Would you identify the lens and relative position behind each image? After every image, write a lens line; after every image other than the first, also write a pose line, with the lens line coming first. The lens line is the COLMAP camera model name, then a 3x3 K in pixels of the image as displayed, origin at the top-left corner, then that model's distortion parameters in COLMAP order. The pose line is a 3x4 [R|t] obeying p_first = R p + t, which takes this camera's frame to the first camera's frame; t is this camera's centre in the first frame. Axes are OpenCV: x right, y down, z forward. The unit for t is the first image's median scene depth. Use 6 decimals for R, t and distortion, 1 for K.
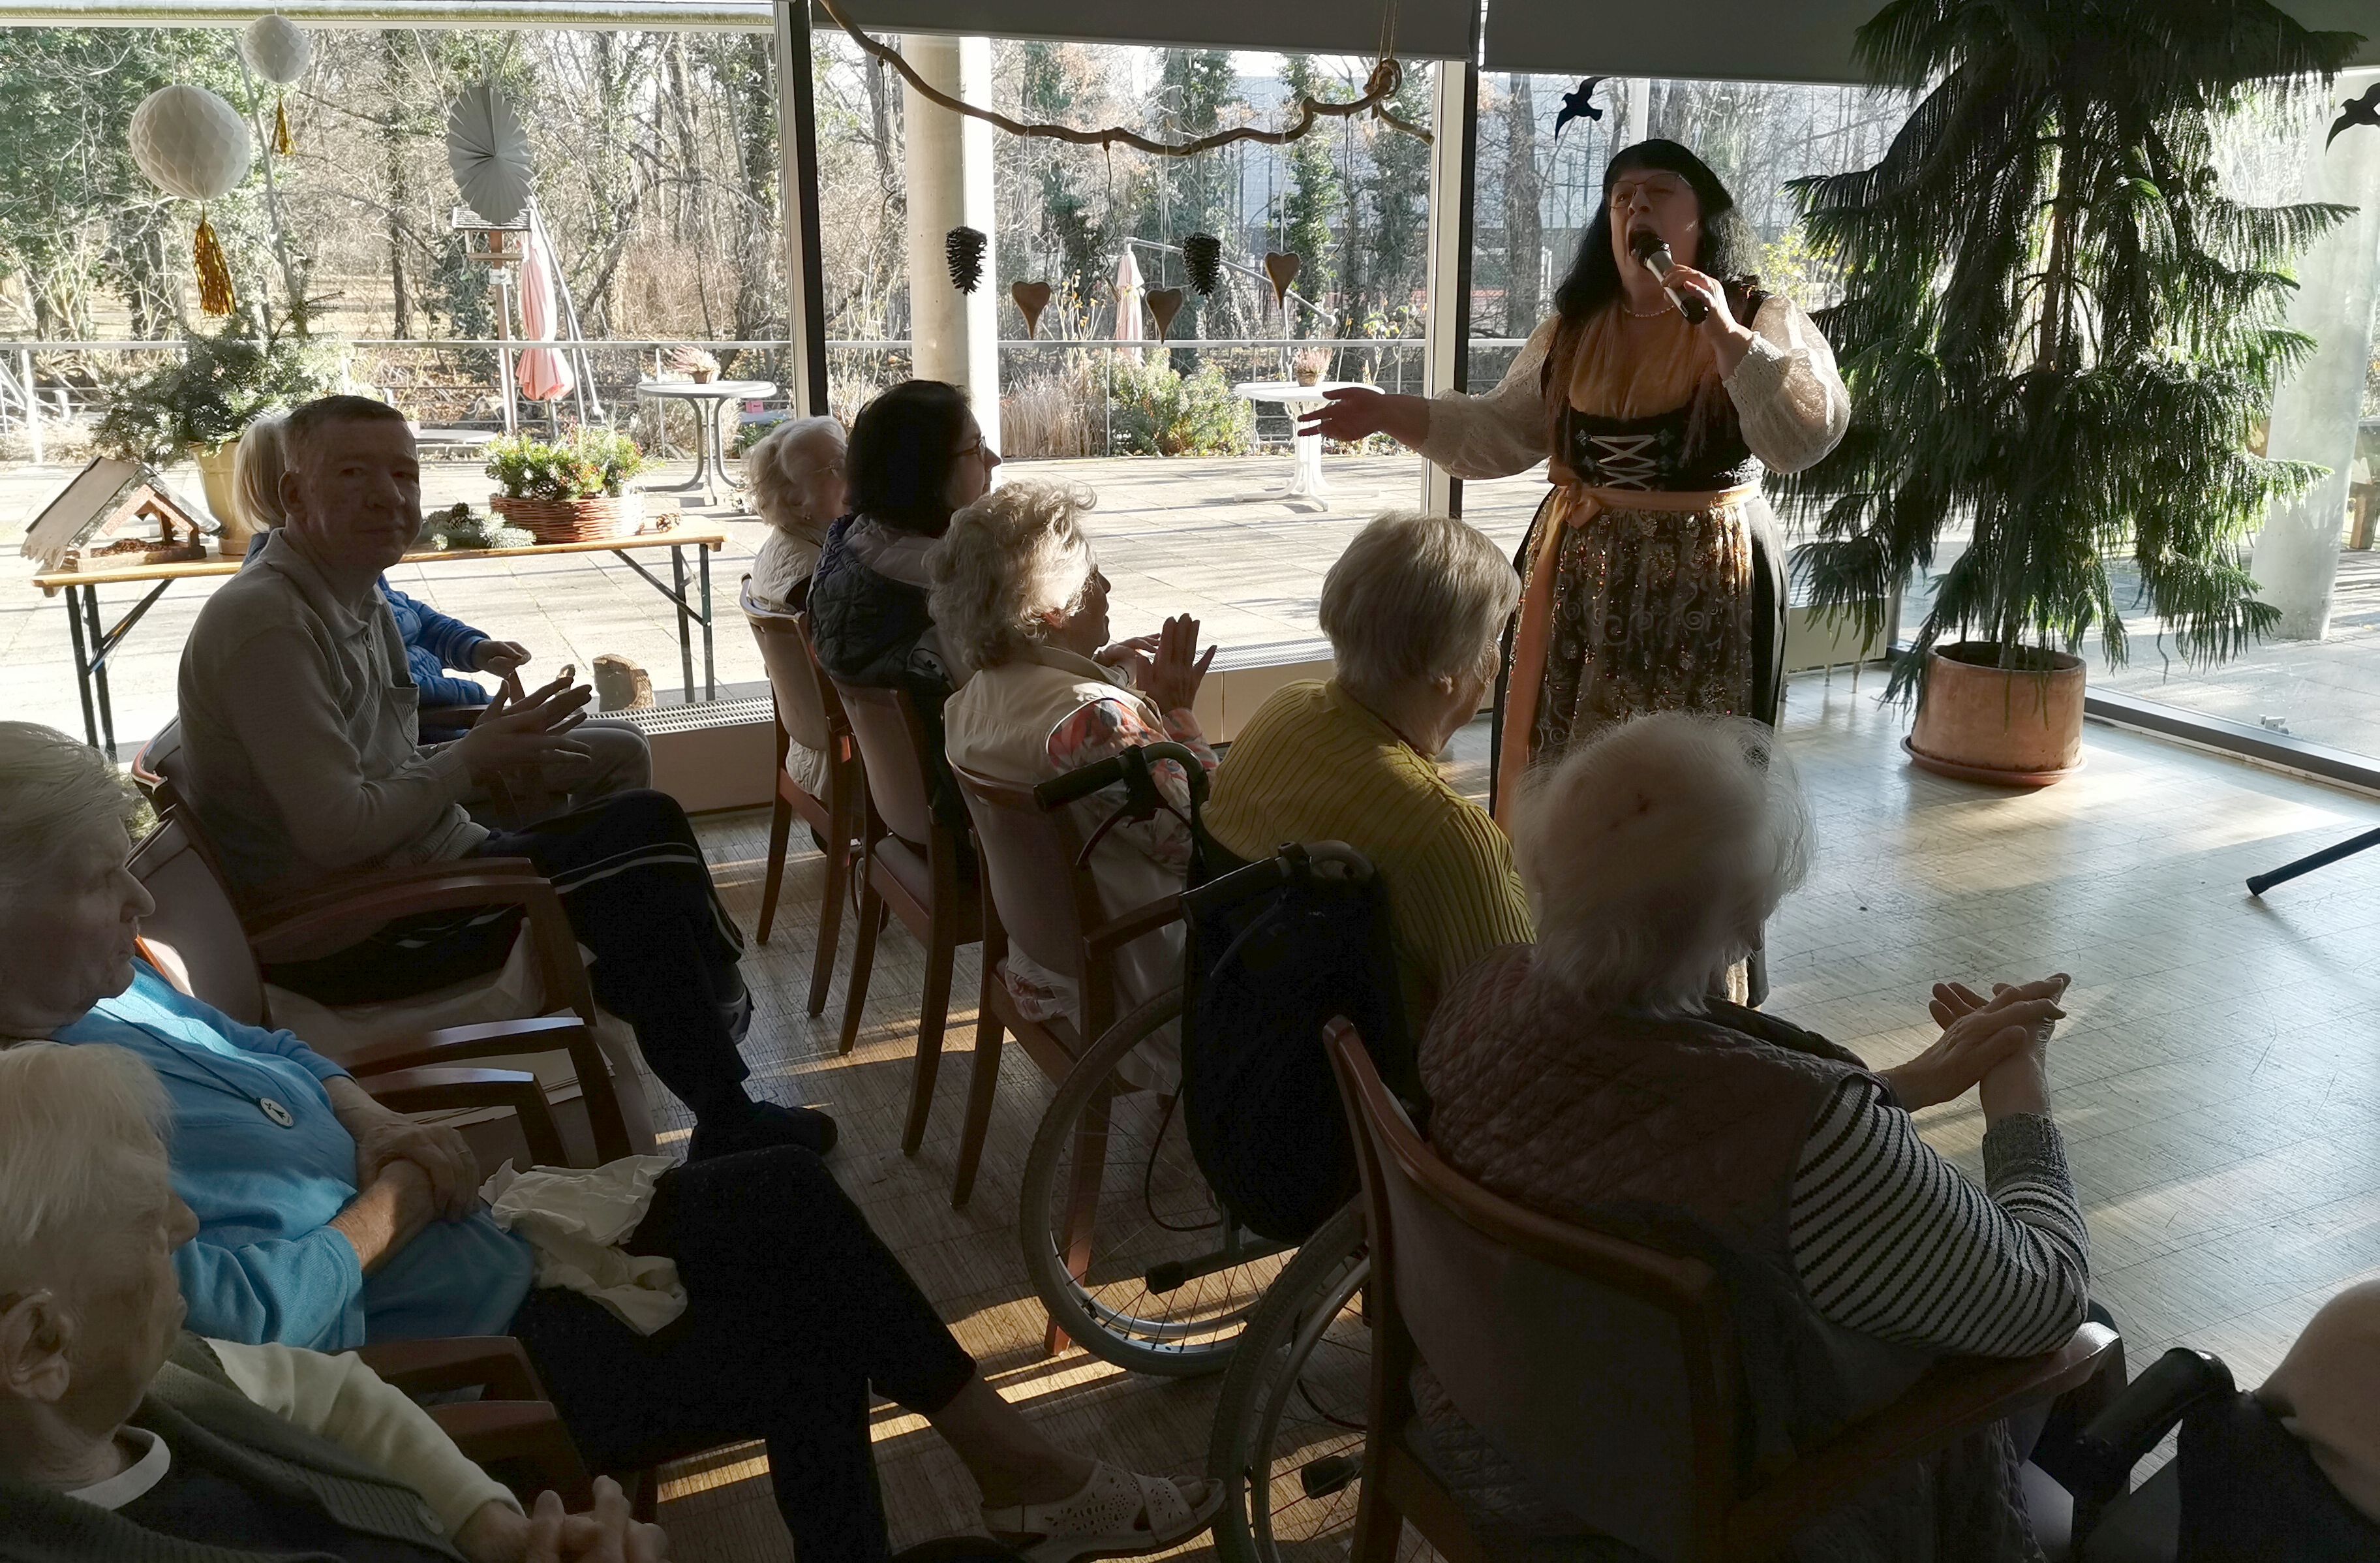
lens RADIAL K [[1891.1, 0, 1193.7], [0, 1891.1, 741.9], [0, 0, 1]] dist [0.123306, -0.149141]
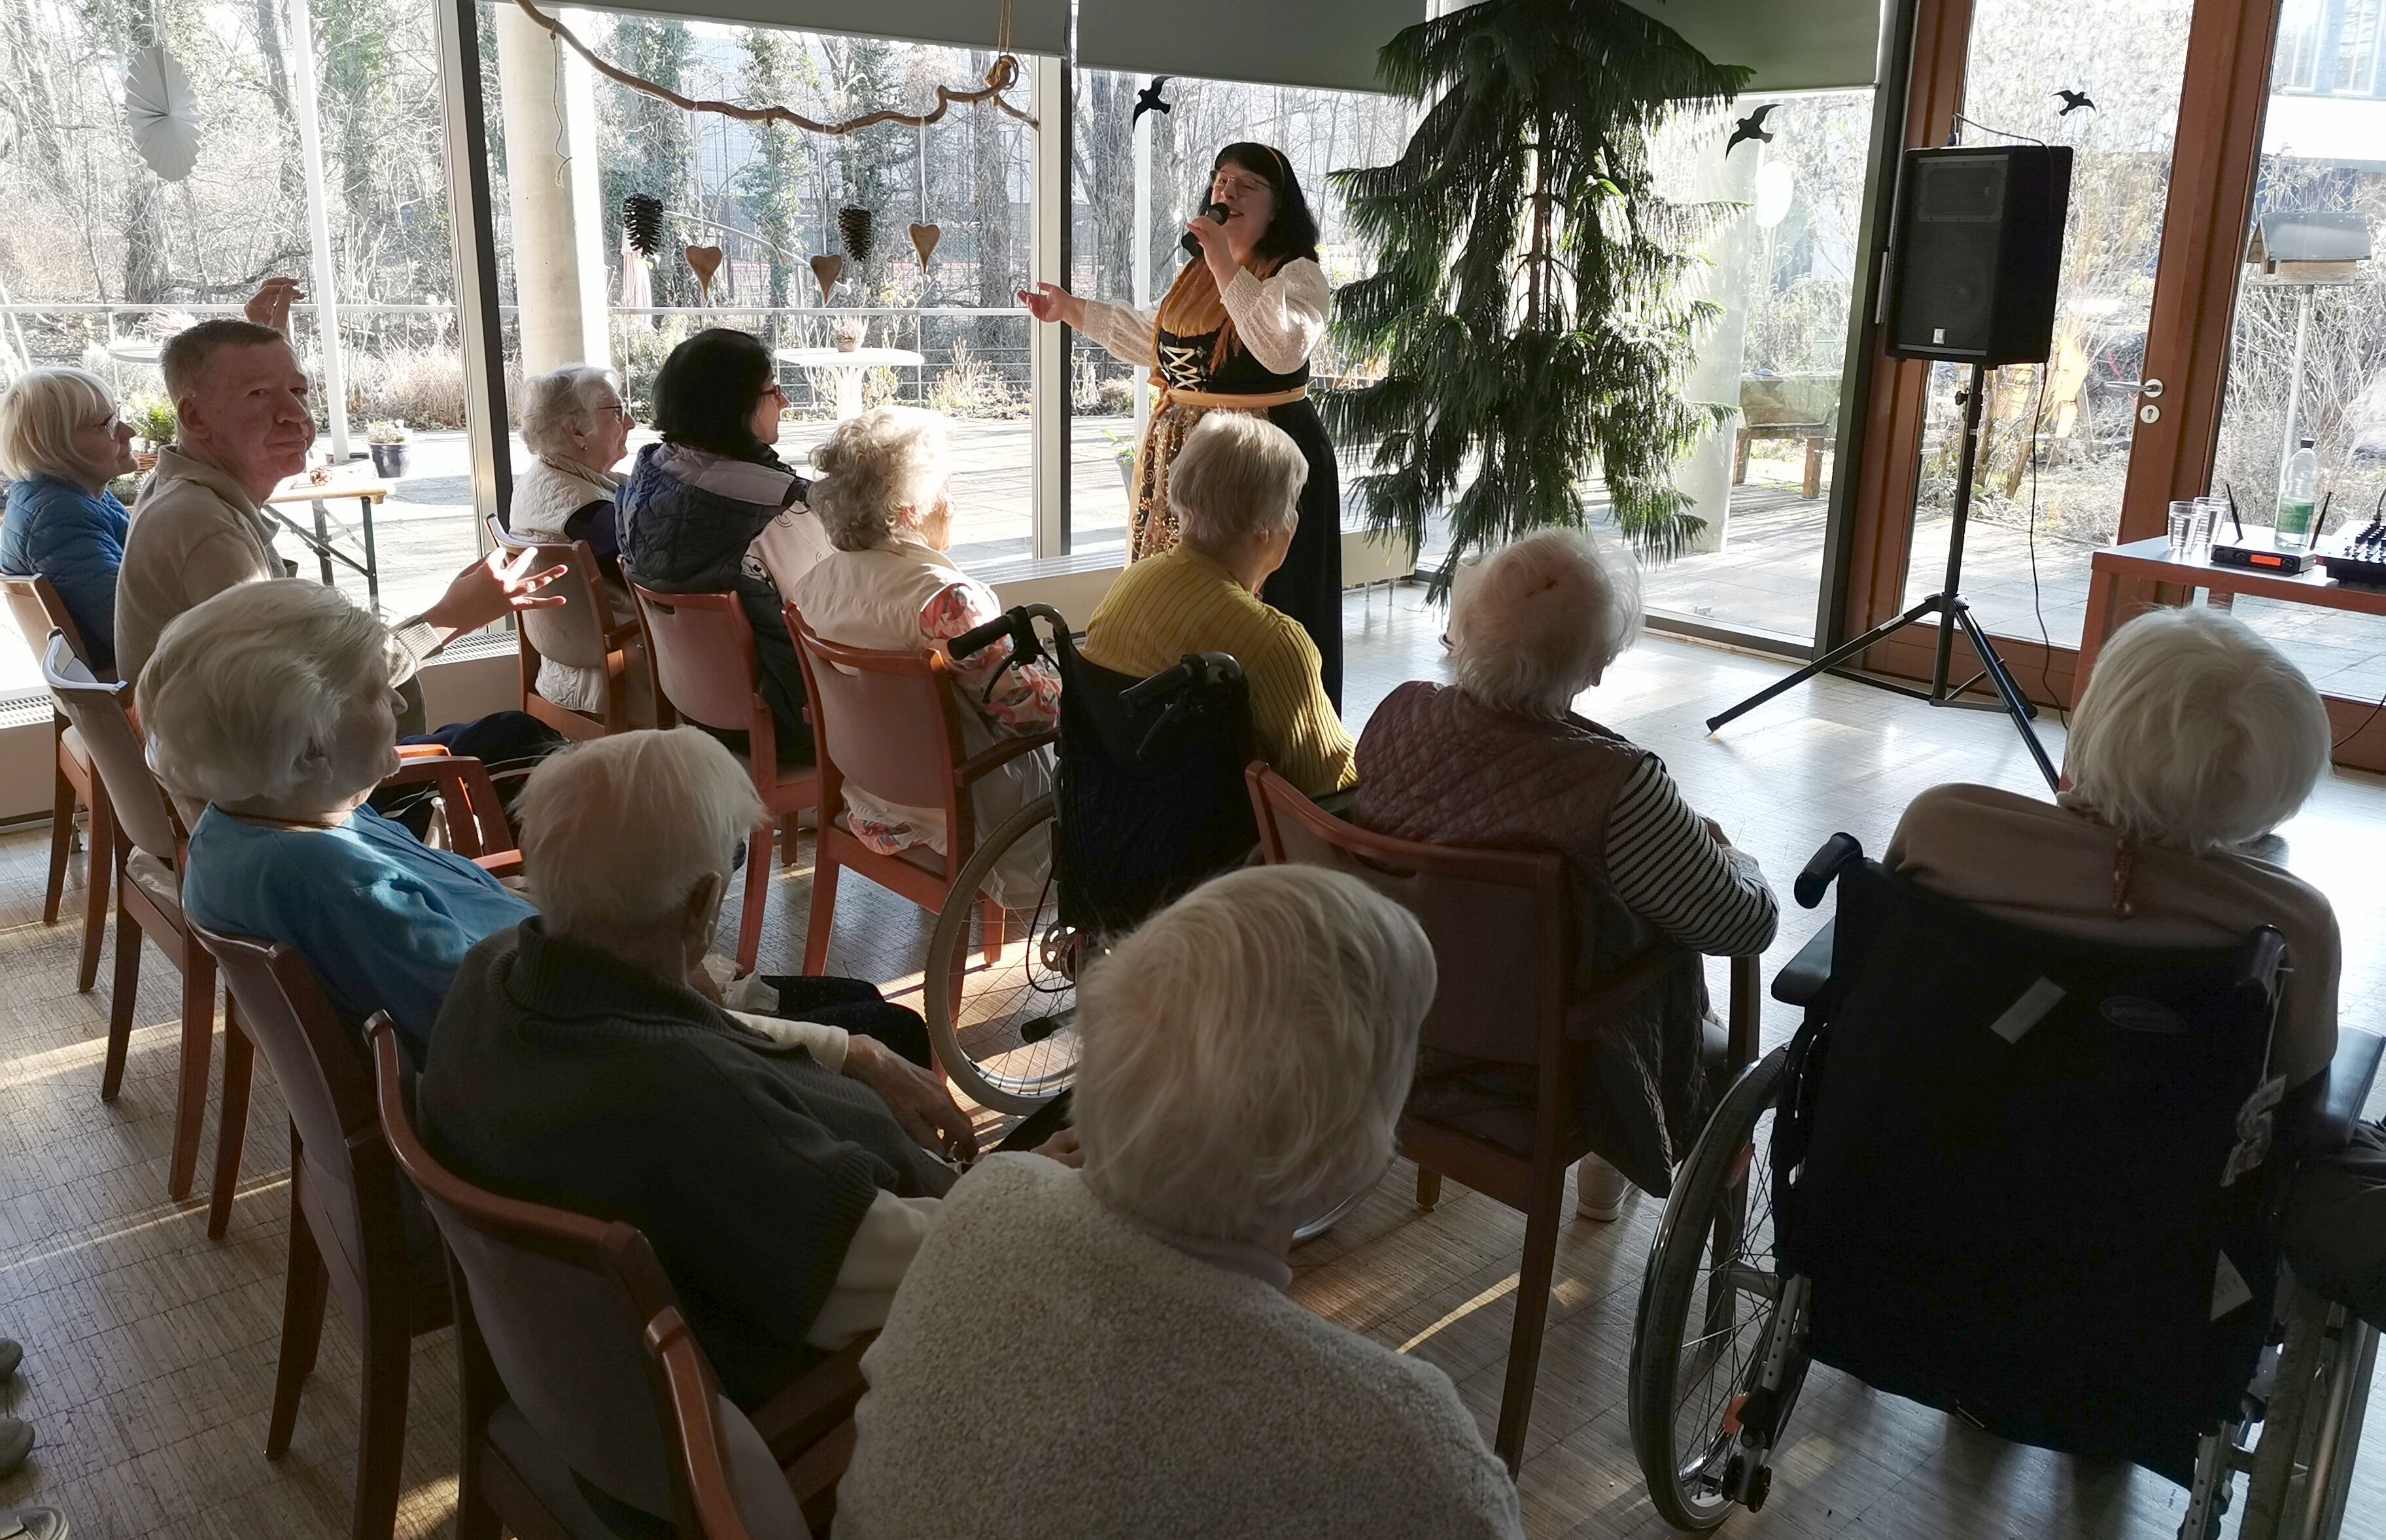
lens RADIAL K [[1824.6, 0, 1193.0], [0, 1824.6, 770.0], [0, 0, 1]] dist [0.033950, 0.000903]
pose [[0.963056, -0.063384, 0.261735, -0.099147], [0.053629, 0.997580, 0.044253, 0.025673], [-0.263906, -0.028582, 0.964125, -0.089954]]
